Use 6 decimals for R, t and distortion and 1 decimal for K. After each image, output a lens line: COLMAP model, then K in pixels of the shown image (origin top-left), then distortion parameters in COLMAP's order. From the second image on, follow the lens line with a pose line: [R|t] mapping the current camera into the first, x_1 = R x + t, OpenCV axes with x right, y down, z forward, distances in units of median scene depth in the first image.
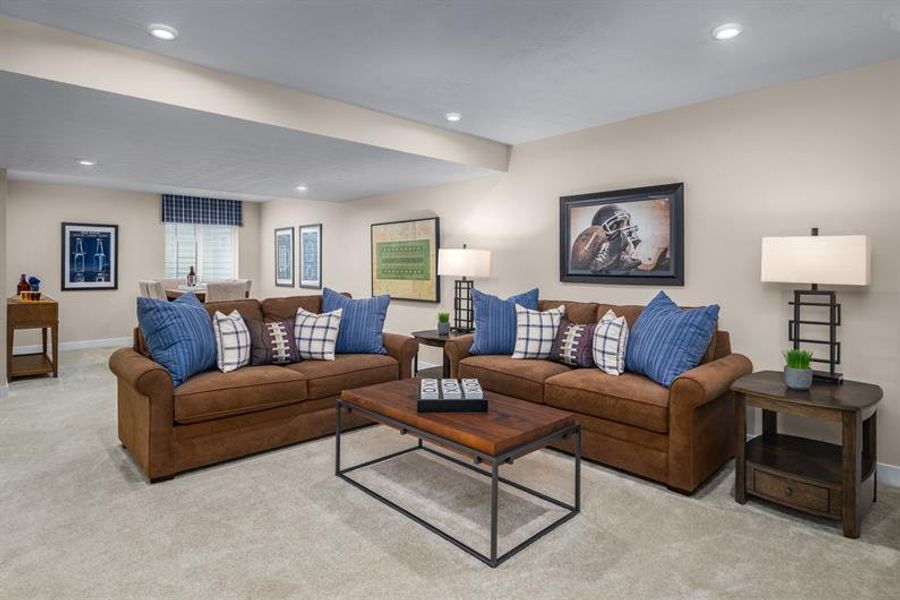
lens RADIAL K [[488.4, 0, 448.4], [0, 488.4, 267.4], [0, 0, 1]] dist [0.001999, -0.002560]
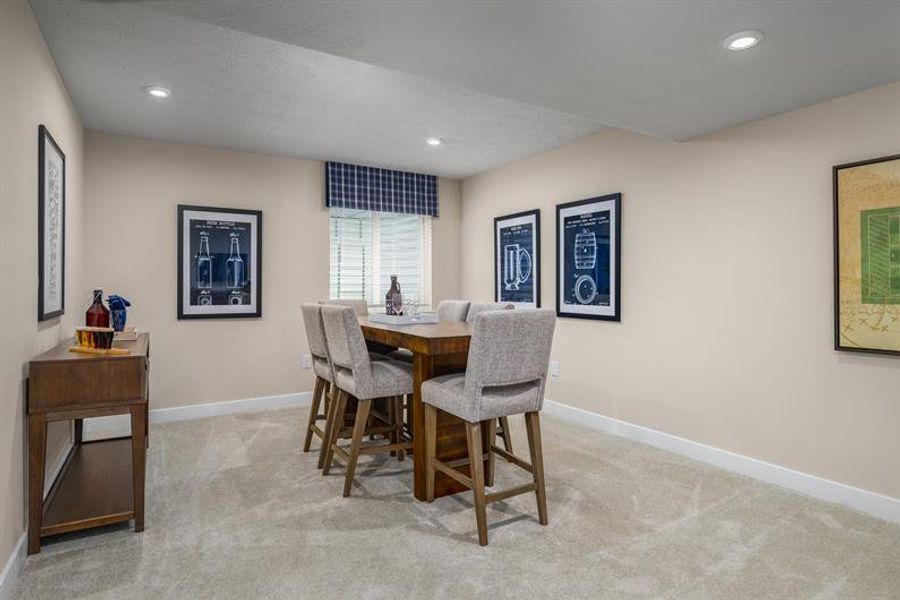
lens RADIAL K [[488.4, 0, 449.2], [0, 488.4, 292.6], [0, 0, 1]] dist [0.001999, -0.002560]
pose [[0.977701, 0.001308, -0.209998, -0.340122], [0.000044, 0.999979, 0.006434, 0.010929], [0.210002, -0.006300, 0.977681, 0.482188]]
